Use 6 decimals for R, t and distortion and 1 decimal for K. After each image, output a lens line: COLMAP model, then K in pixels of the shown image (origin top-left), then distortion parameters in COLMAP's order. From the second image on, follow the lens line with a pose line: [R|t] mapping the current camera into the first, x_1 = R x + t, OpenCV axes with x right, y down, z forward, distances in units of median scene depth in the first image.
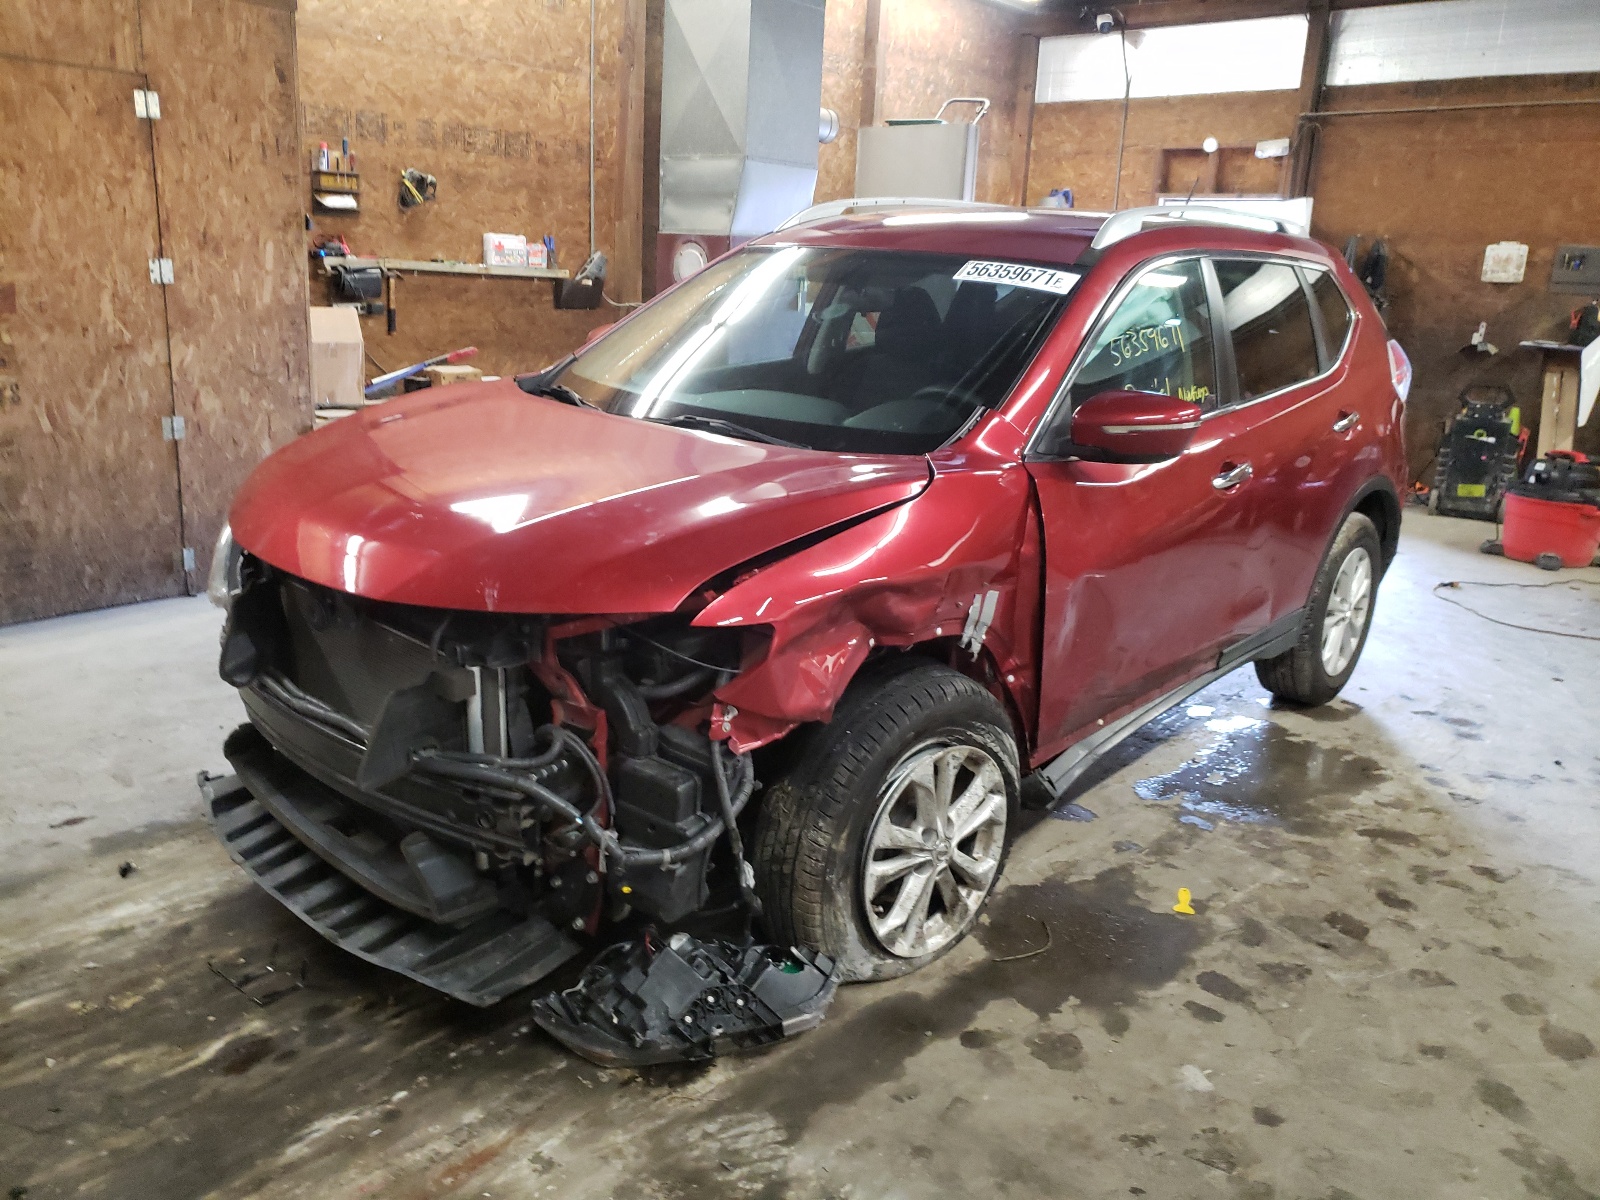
lens RADIAL K [[1234.5, 0, 732.9], [0, 1234.5, 601.0], [0, 0, 1]] dist [0.011544, 0.005509]
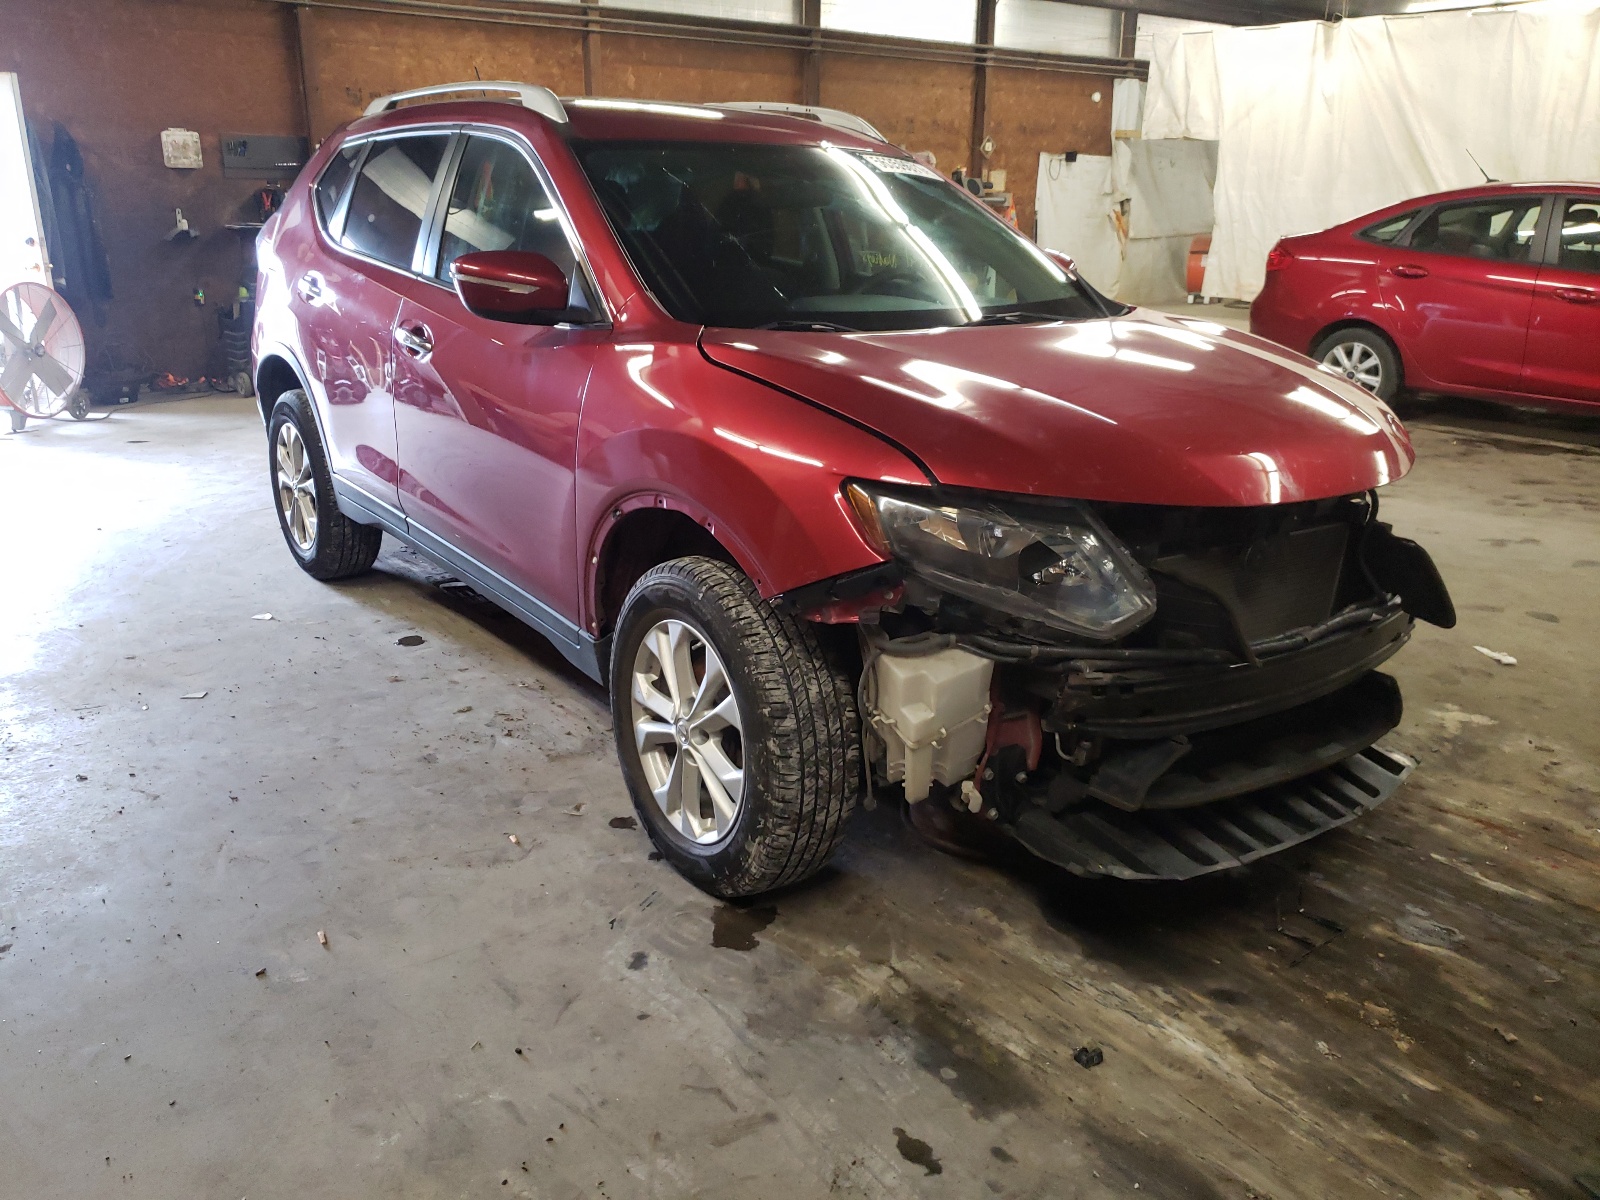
lens RADIAL K [[1234.5, 0, 795.9], [0, 1234.5, 603.7], [0, 0, 1]] dist [0.011544, 0.005509]
pose [[0.188141, -0.342745, 0.920396, -1.009979], [0.258248, 0.921419, 0.290337, -0.250654], [-0.947582, 0.183066, 0.261869, 0.865202]]
